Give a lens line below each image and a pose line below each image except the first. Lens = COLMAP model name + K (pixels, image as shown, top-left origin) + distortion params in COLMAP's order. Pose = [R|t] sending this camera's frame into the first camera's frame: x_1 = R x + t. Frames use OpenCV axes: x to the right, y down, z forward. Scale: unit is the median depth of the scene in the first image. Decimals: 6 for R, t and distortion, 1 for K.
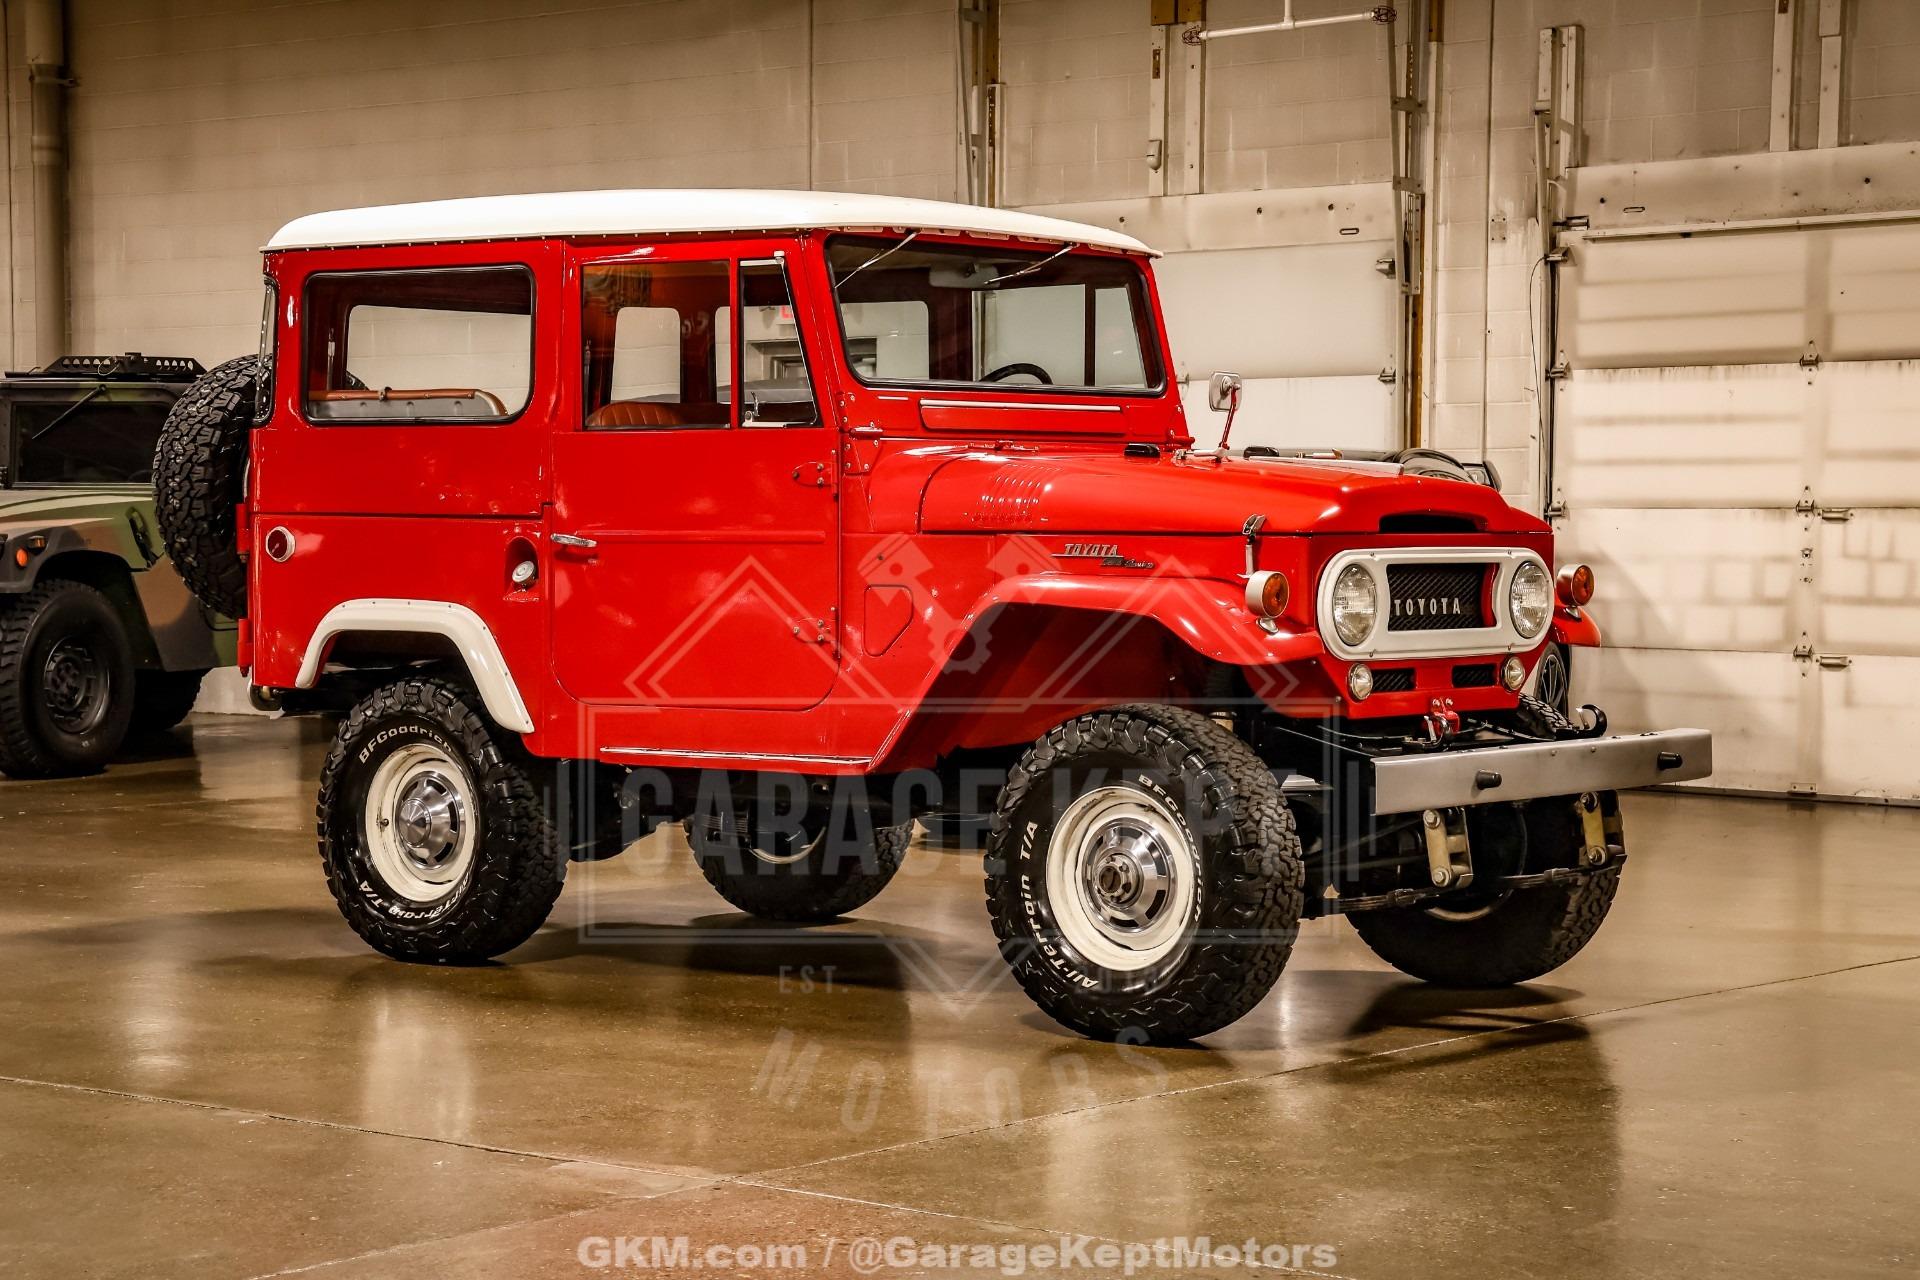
lens RADIAL K [[3736.6, 0, 972.0], [0, 3736.6, 625.2], [0, 0, 1]] dist [0.264206, 0.489291]
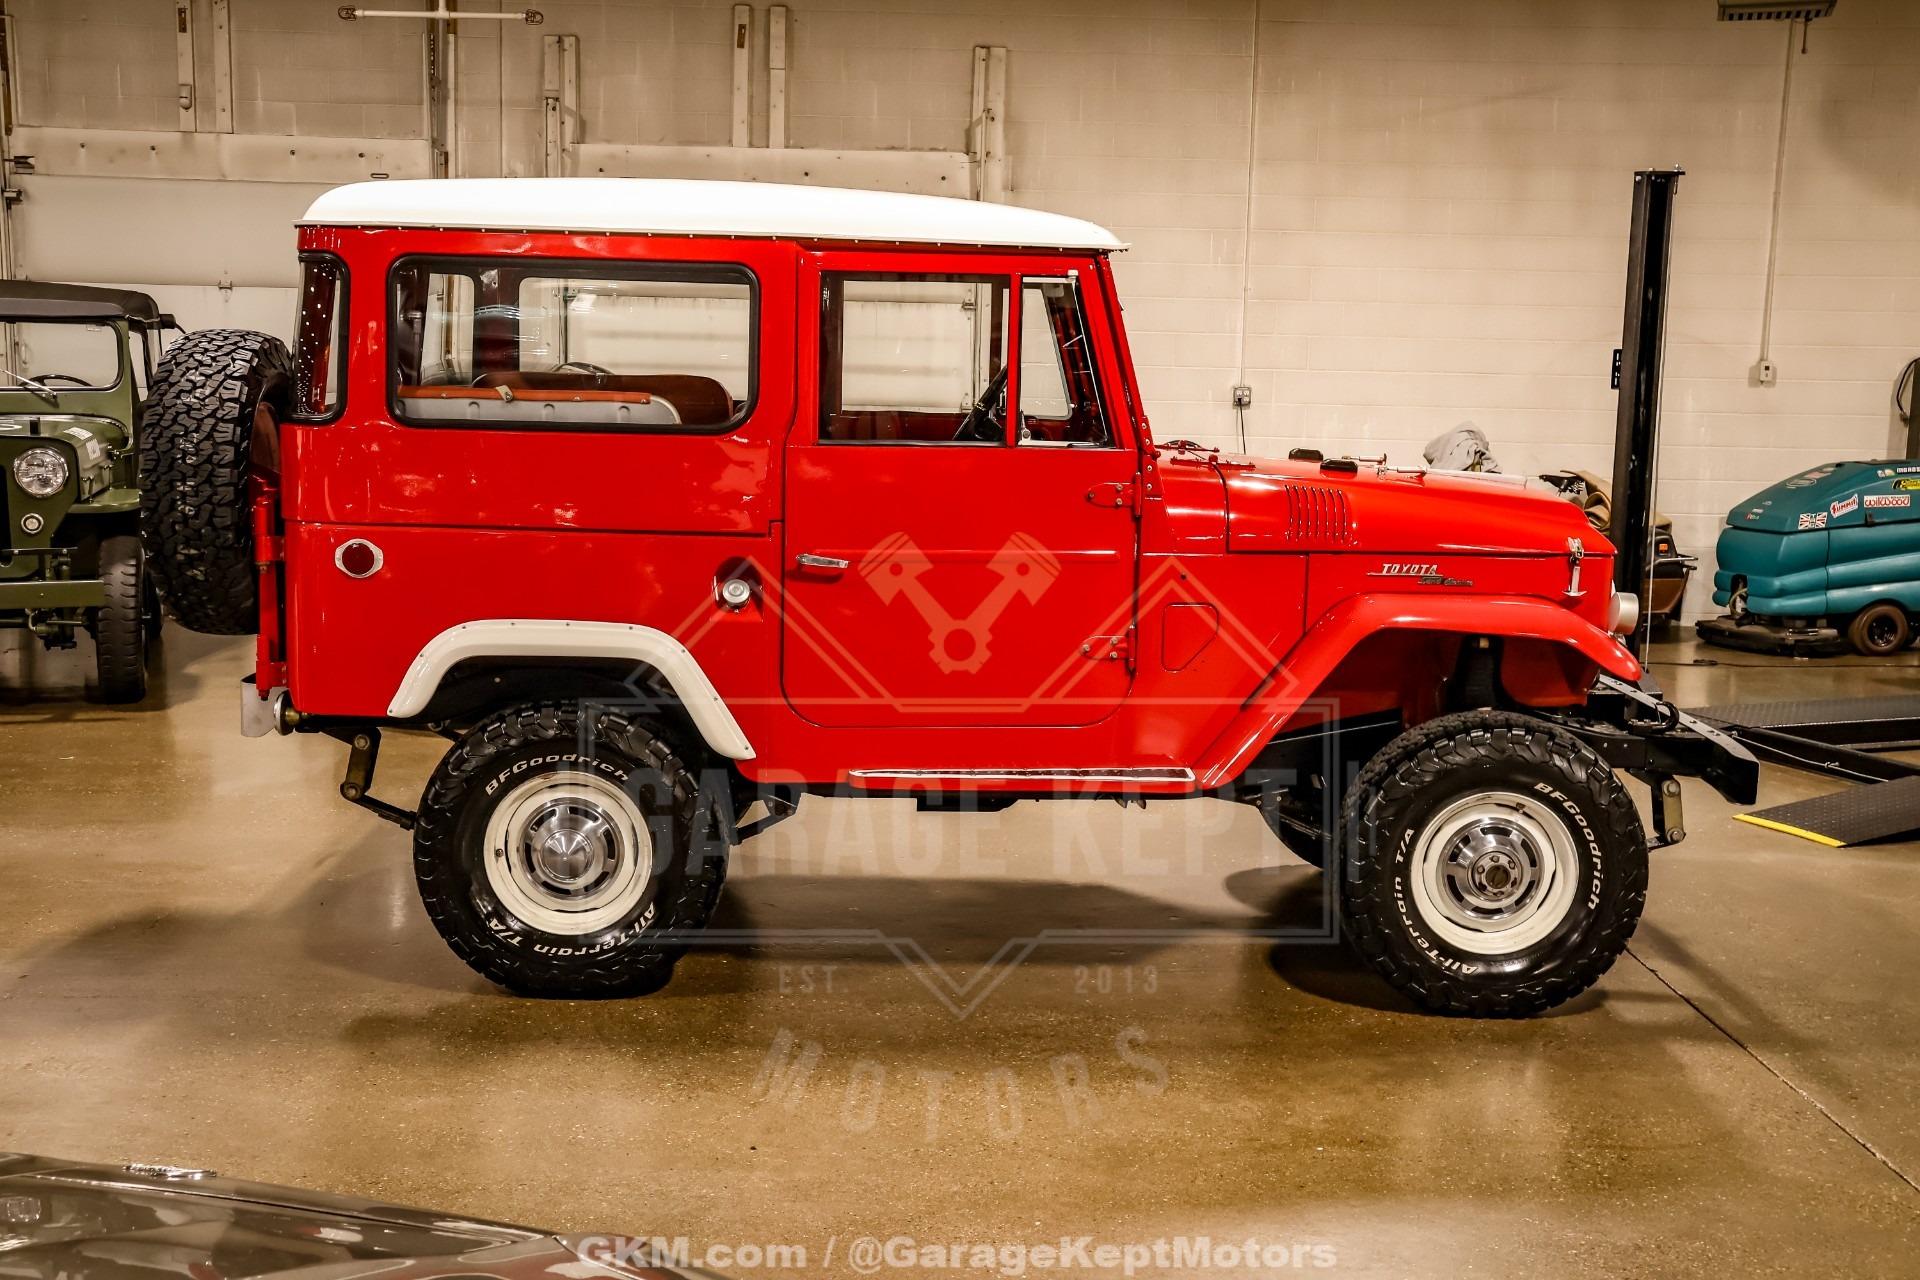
lens RADIAL K [[2161.6, 0, 931.4], [0, 2161.6, 640.9], [0, 0, 1]] dist [-0.009672, 0.240443]
pose [[0.772348, -0.076053, 0.630630, -0.251961], [-0.001279, 0.992618, 0.121273, -0.040235], [-0.635198, -0.094472, 0.766550, 0.323308]]
